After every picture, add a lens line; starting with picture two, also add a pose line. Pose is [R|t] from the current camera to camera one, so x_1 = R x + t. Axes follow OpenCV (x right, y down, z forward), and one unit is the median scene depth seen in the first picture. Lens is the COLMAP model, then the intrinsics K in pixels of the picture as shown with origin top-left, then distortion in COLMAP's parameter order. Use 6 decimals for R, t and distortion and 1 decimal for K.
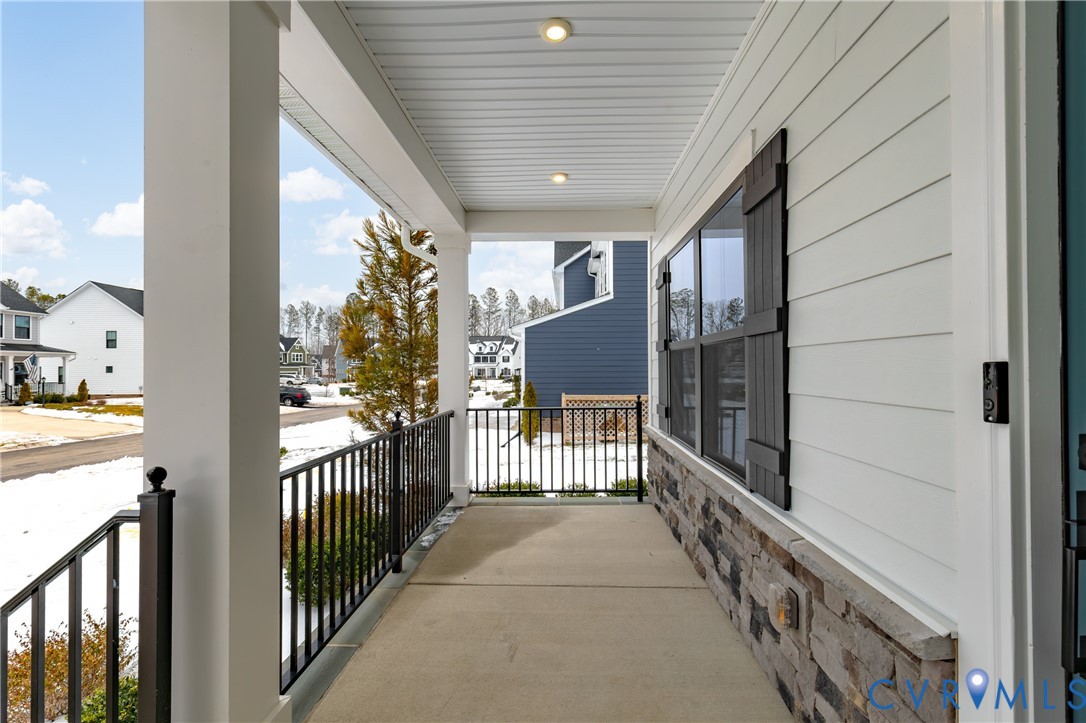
lens RADIAL K [[494.2, 0, 550.7], [0, 494.2, 362.6], [0, 0, 1]] dist [0.004406, -0.000680]
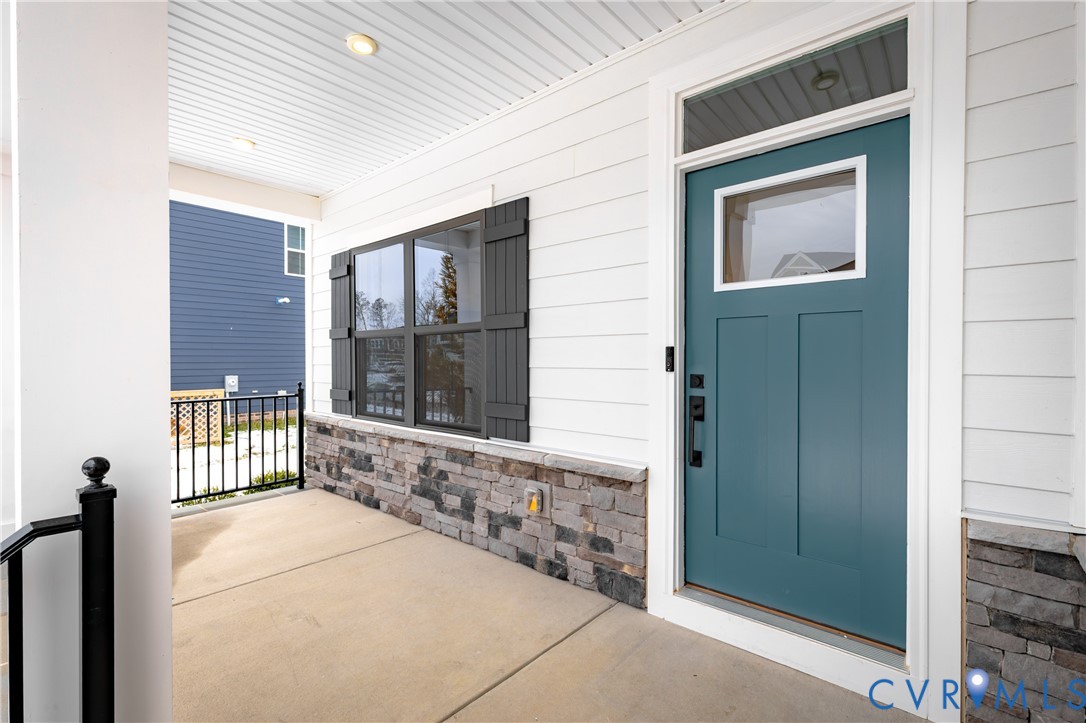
lens RADIAL K [[494.2, 0, 550.5], [0, 494.2, 363.3], [0, 0, 1]] dist [0.004406, -0.000680]
pose [[0.635547, -0.002179, 0.772059, -0.423558], [-0.009753, 0.999894, 0.010851, 0.019341], [-0.772000, -0.014426, 0.635458, -0.029428]]
